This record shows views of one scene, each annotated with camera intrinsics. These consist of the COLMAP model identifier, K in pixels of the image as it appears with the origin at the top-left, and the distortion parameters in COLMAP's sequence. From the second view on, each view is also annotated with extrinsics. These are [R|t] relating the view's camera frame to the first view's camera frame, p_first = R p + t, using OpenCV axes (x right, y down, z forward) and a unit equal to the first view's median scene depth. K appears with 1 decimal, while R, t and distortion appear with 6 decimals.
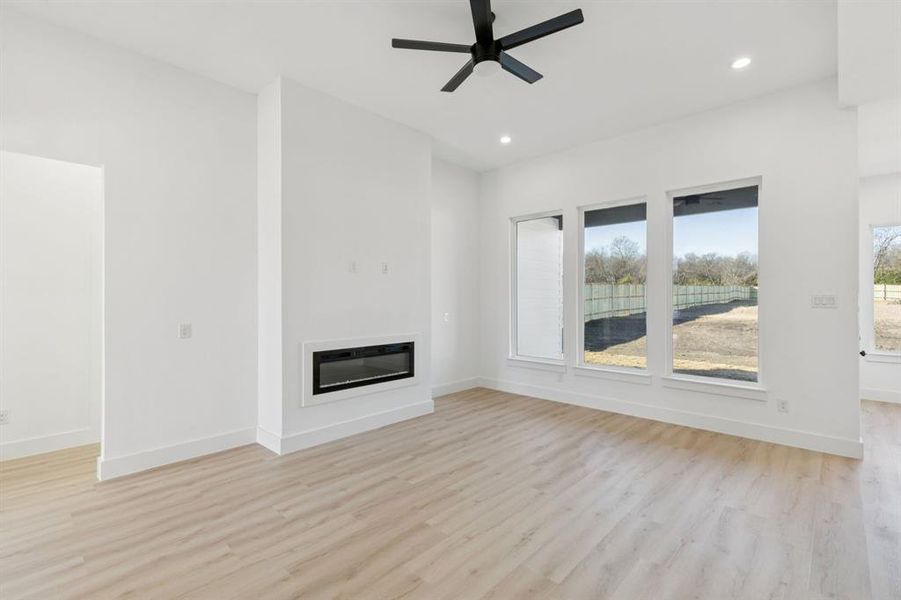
lens RADIAL K [[408.4, 0, 449.9], [0, 408.4, 297.2], [0, 0, 1]] dist [0.011318, -0.000236]
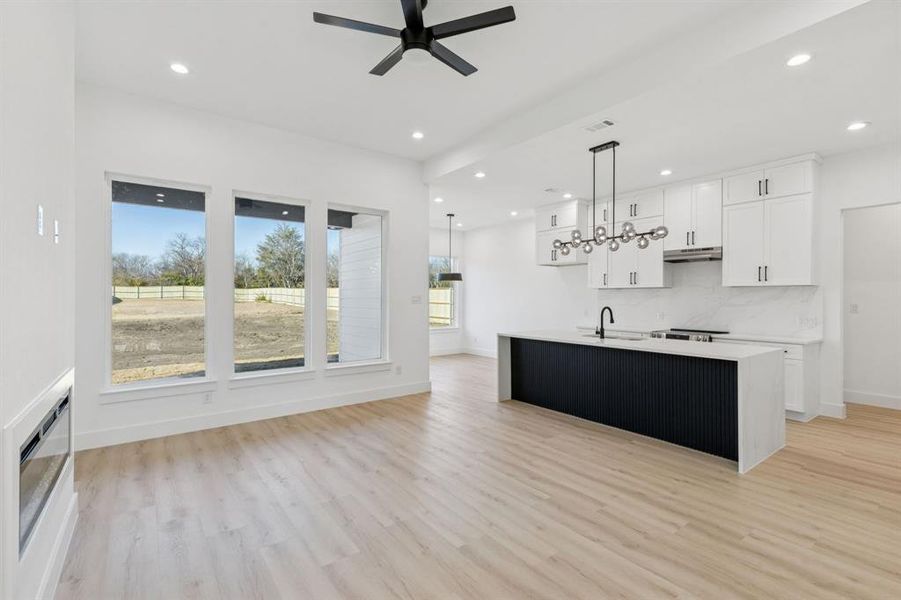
lens RADIAL K [[408.4, 0, 454.1], [0, 408.4, 298.1], [0, 0, 1]] dist [0.011318, -0.000236]
pose [[0.176269, -0.003515, 0.984336, -0.443420], [0.000684, 0.999994, 0.003448, -0.000225], [-0.984342, 0.000066, 0.176270, 0.399299]]
